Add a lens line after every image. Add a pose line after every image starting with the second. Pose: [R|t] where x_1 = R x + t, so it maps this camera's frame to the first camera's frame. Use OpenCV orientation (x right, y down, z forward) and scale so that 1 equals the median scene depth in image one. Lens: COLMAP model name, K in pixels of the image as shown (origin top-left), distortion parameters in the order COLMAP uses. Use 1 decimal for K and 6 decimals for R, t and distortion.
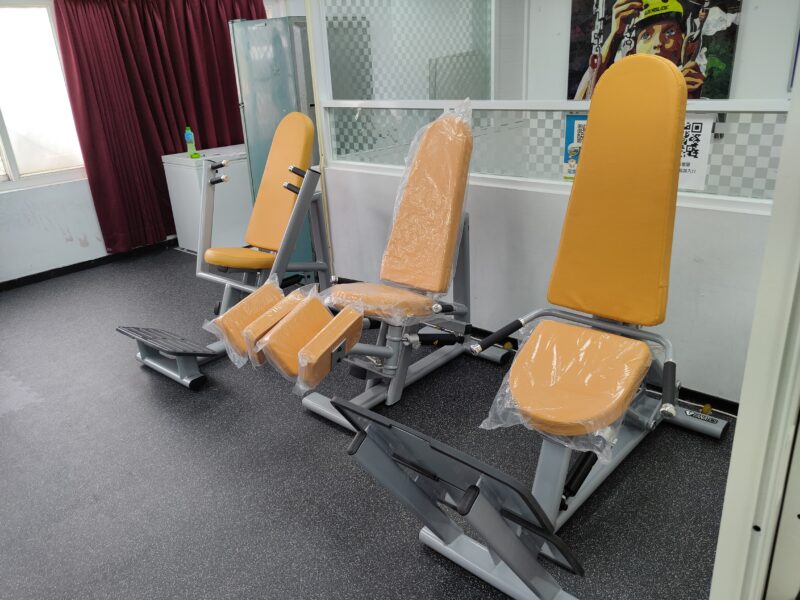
lens RADIAL K [[620.1, 0, 404.2], [0, 620.1, 291.5], [0, 0, 1]] dist [0.042857, -0.017014]
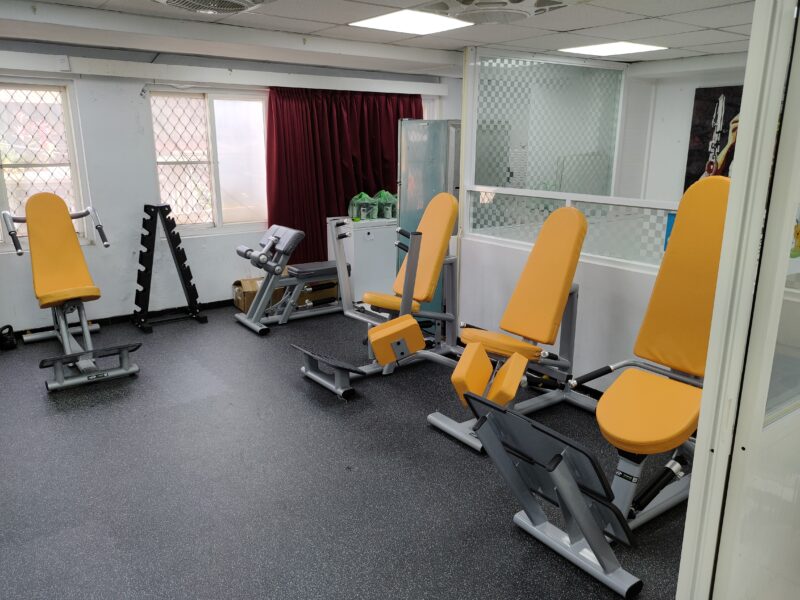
lens RADIAL K [[620.1, 0, 393.6], [0, 620.1, 284.4], [0, 0, 1]] dist [0.042857, -0.017014]
pose [[0.974879, 0.103975, -0.196977, -0.008265], [-0.127706, 0.985484, -0.111855, 0.047954], [0.182488, 0.134200, 0.974006, -0.216467]]
